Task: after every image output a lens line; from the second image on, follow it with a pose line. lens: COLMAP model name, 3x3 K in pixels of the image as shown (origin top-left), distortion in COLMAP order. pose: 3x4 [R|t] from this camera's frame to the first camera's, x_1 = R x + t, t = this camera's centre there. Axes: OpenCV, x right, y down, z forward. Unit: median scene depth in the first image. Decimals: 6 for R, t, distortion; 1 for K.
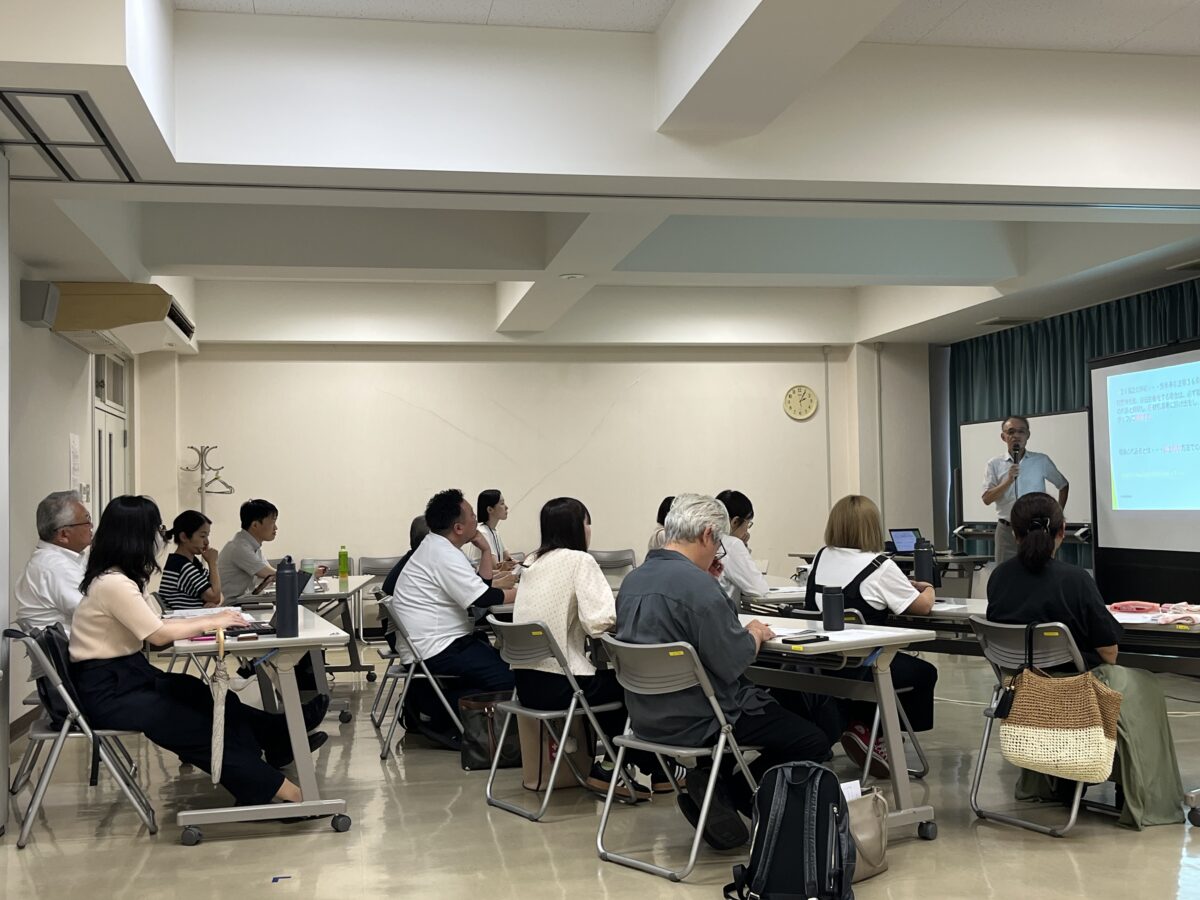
lens RADIAL K [[1336.4, 0, 600.0], [0, 1336.4, 450.0], [0, 0, 1]] dist [-0.172045, -0.008676]
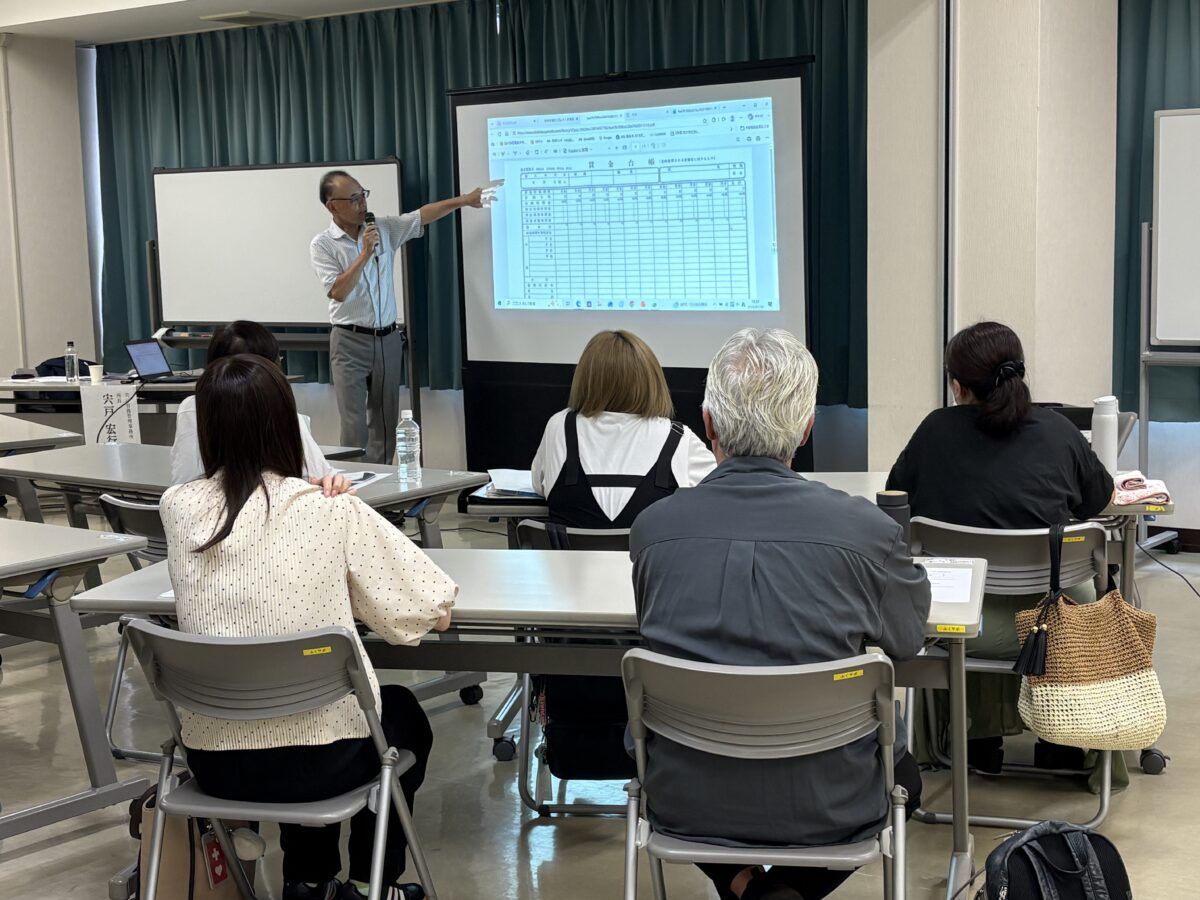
lens RADIAL K [[1685.9, 0, 600.0], [0, 1685.9, 450.0], [0, 0, 1]] dist [0.152916, 0.006434]
pose [[0.734929, -0.089266, 0.672244, -0.193203], [-0.012290, 0.989383, 0.144813, -0.012210], [-0.678033, -0.114689, 0.726029, 0.254557]]
